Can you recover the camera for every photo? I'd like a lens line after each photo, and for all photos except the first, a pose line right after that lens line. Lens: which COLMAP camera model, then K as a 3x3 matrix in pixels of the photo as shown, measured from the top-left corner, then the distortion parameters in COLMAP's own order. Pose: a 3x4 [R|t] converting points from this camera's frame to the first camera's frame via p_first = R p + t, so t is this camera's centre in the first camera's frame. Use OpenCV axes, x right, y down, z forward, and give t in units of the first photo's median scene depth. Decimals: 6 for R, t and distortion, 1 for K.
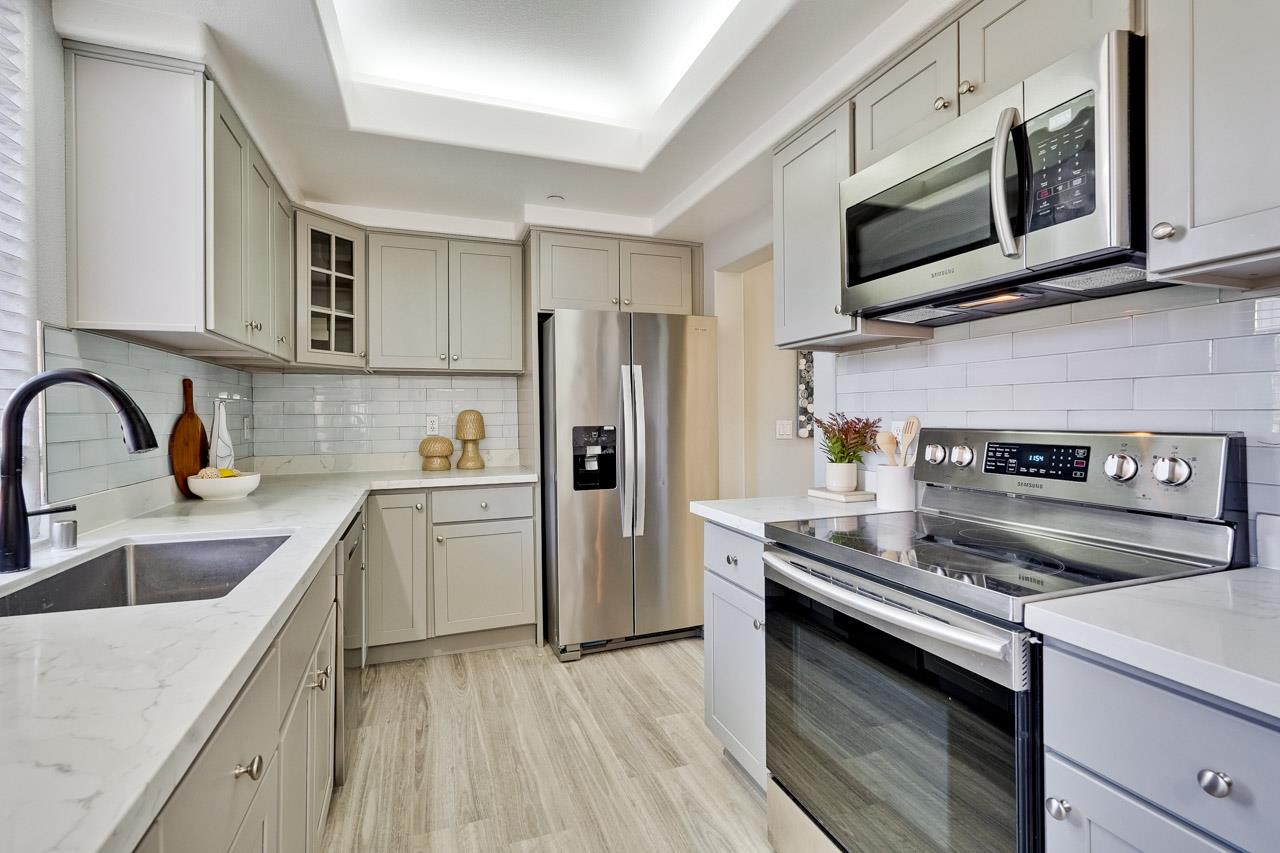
lens RADIAL K [[593.4, 0, 639.6], [0, 593.4, 417.2], [0, 0, 1]] dist [-0.002628, 0.000922]
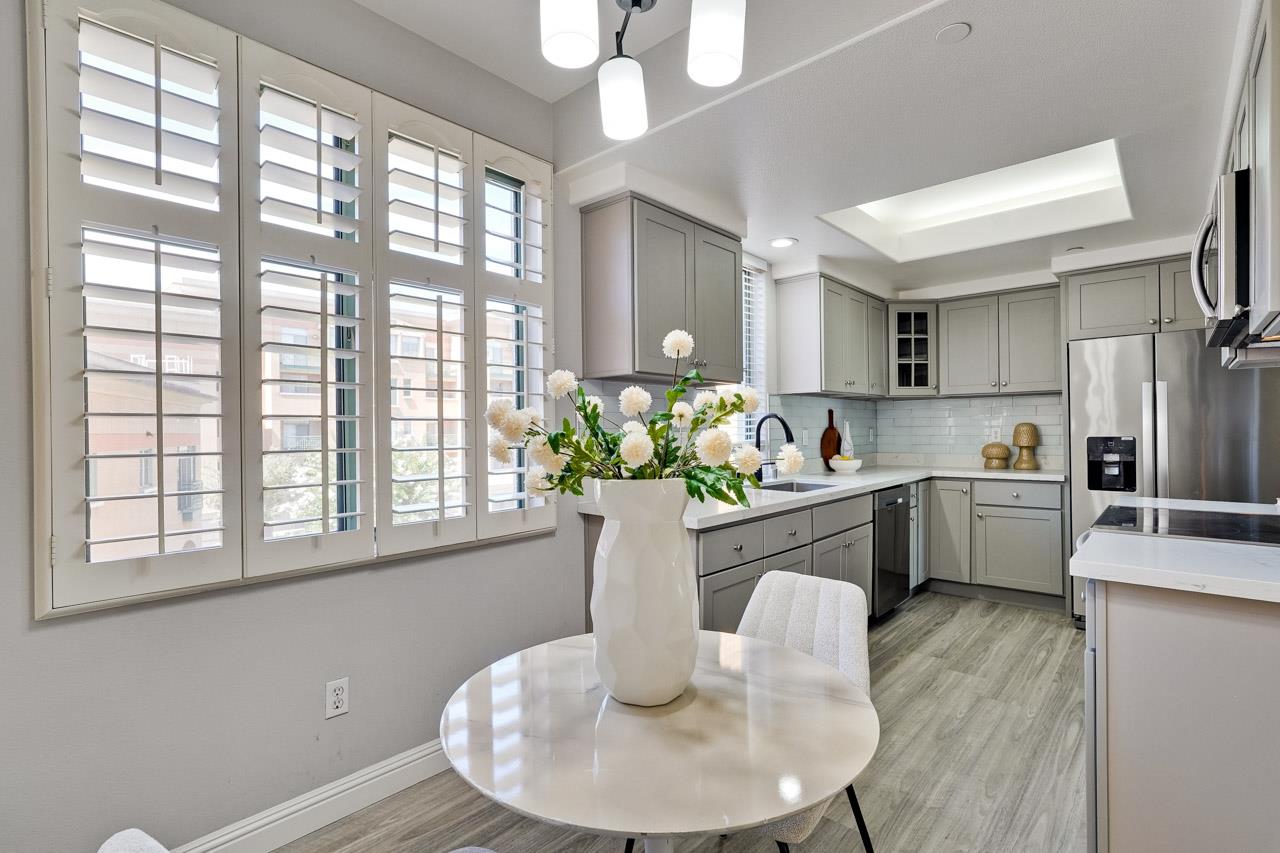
lens RADIAL K [[593.4, 0, 639.6], [0, 593.4, 417.2], [0, 0, 1]] dist [-0.002628, 0.000922]
pose [[0.471042, -0.014825, -0.881986, 0.530891], [0.003679, 0.999883, -0.014841, -0.010129], [0.882103, 0.003746, 0.471042, -0.379567]]
